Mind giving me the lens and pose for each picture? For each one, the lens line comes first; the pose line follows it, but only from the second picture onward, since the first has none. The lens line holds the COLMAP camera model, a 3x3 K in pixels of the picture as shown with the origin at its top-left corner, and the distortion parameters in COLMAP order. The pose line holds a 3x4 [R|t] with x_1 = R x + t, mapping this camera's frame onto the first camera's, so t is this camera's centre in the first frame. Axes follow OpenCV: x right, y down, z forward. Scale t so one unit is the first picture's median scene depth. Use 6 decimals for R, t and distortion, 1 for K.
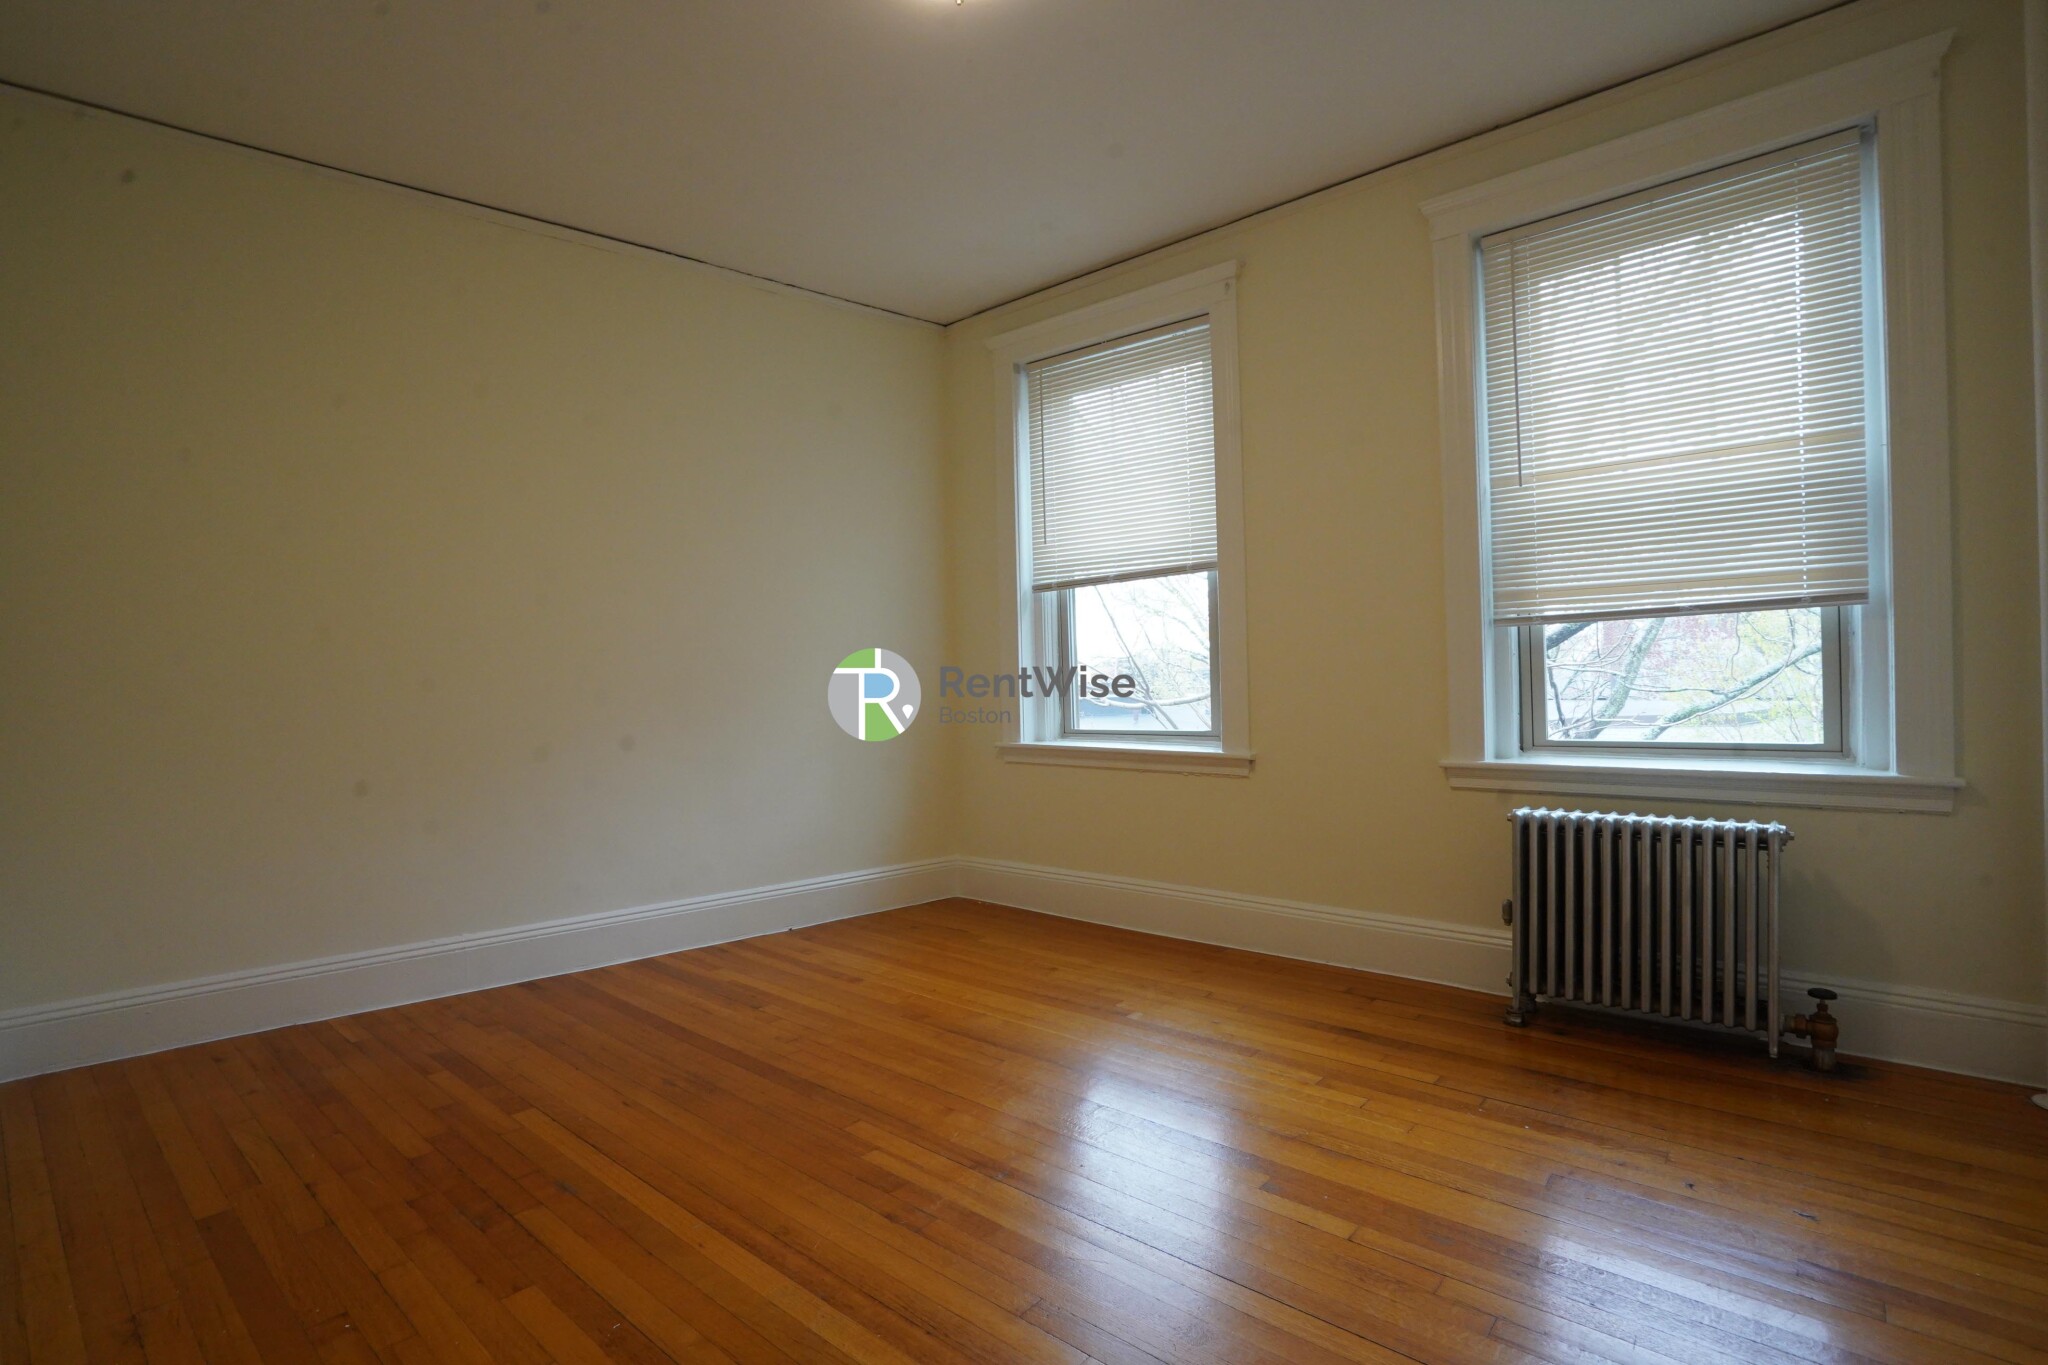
lens RADIAL K [[947.3, 0, 1020.0], [0, 947.3, 690.6], [0, 0, 1]] dist [-0.055321, 0.020787]
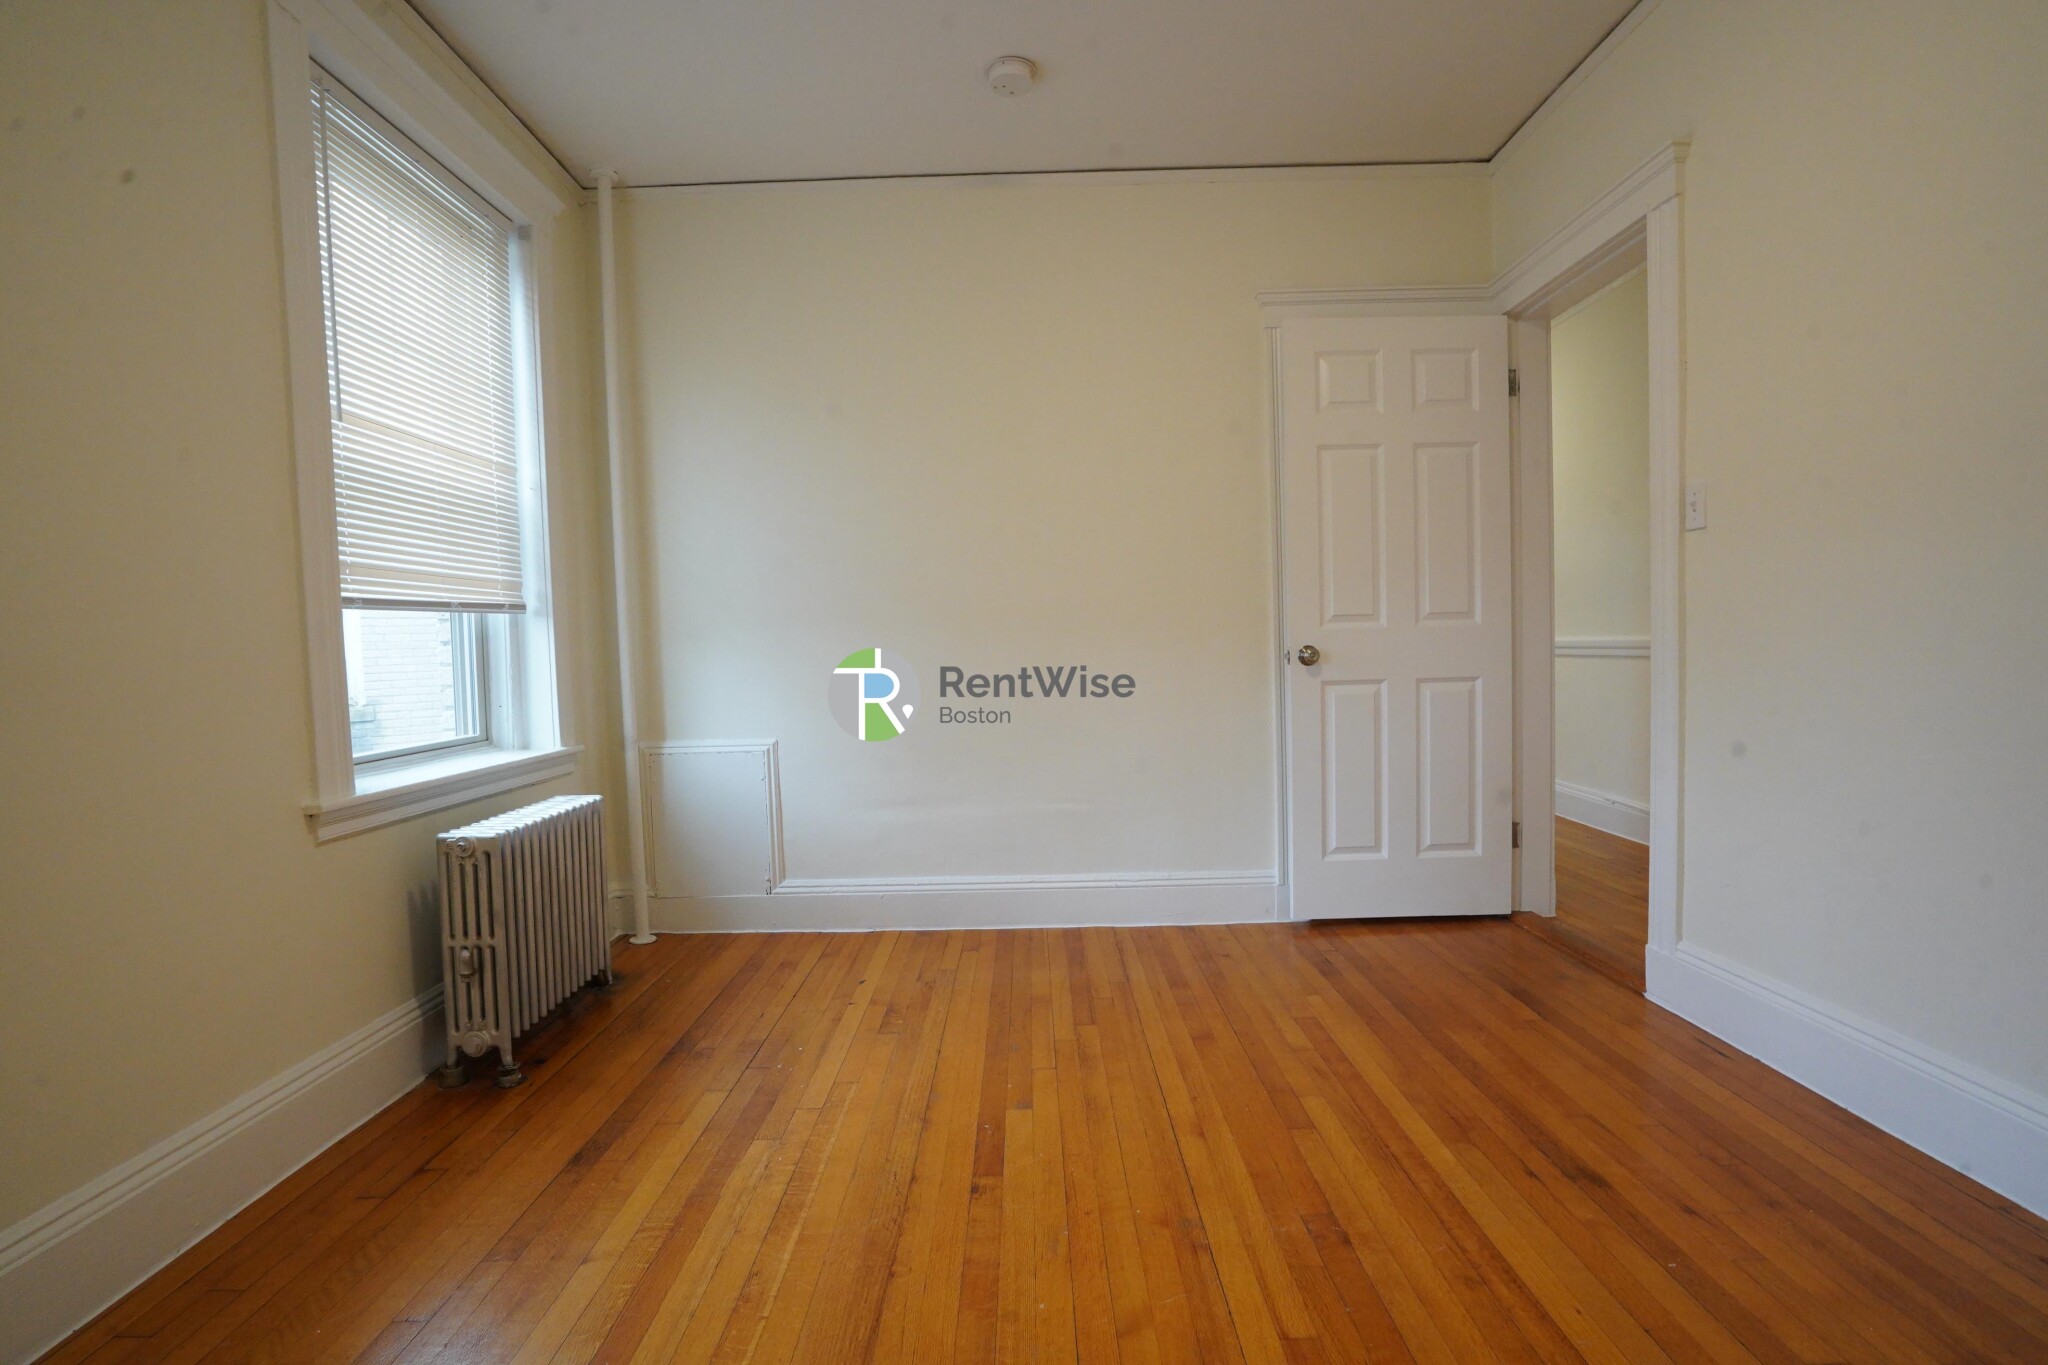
lens RADIAL K [[947.3, 0, 1020.0], [0, 947.3, 690.6], [0, 0, 1]] dist [-0.055321, 0.020787]
pose [[-0.647012, 0.008692, 0.762430, -0.486243], [0.049676, 0.998291, 0.030775, 0.001564], [-0.760860, 0.057786, -0.646338, 1.401512]]
